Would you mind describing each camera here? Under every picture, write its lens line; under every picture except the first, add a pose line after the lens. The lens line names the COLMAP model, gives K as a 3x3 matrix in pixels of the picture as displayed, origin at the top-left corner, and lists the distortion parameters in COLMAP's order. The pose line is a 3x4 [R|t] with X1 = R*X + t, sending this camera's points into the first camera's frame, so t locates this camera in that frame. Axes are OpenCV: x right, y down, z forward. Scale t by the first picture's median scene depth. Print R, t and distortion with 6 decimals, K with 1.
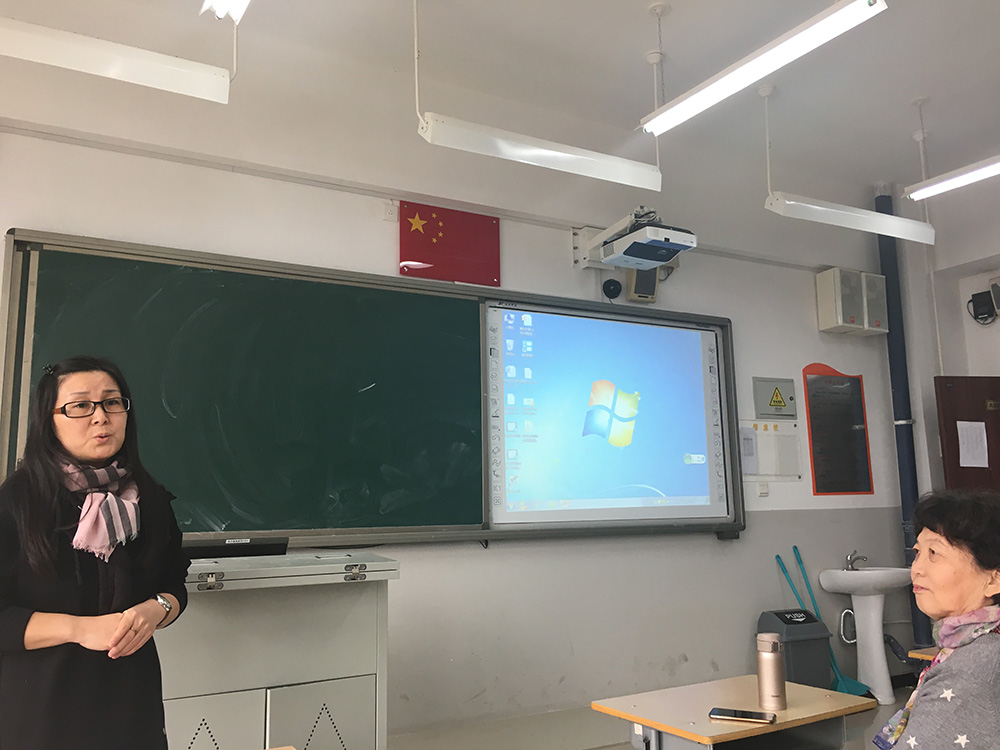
lens RADIAL K [[893.5, 0, 498.4], [0, 893.5, 374.1], [0, 0, 1]] dist [0.062746, -0.060157]
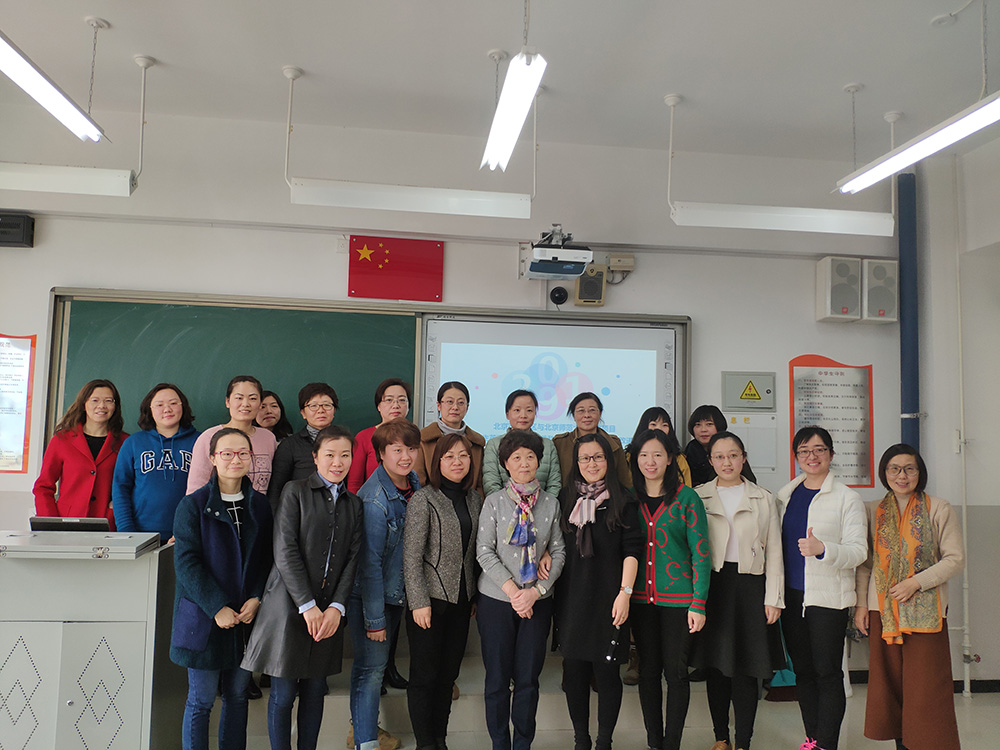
lens RADIAL K [[823.5, 0, 519.2], [0, 823.5, 394.0], [0, 0, 1]] dist [0.072796, -0.047564]
pose [[0.914220, 0.020719, -0.404688, 0.541980], [0.020380, 0.995077, 0.096984, -0.080509], [0.404705, -0.096912, 0.909297, 0.044575]]
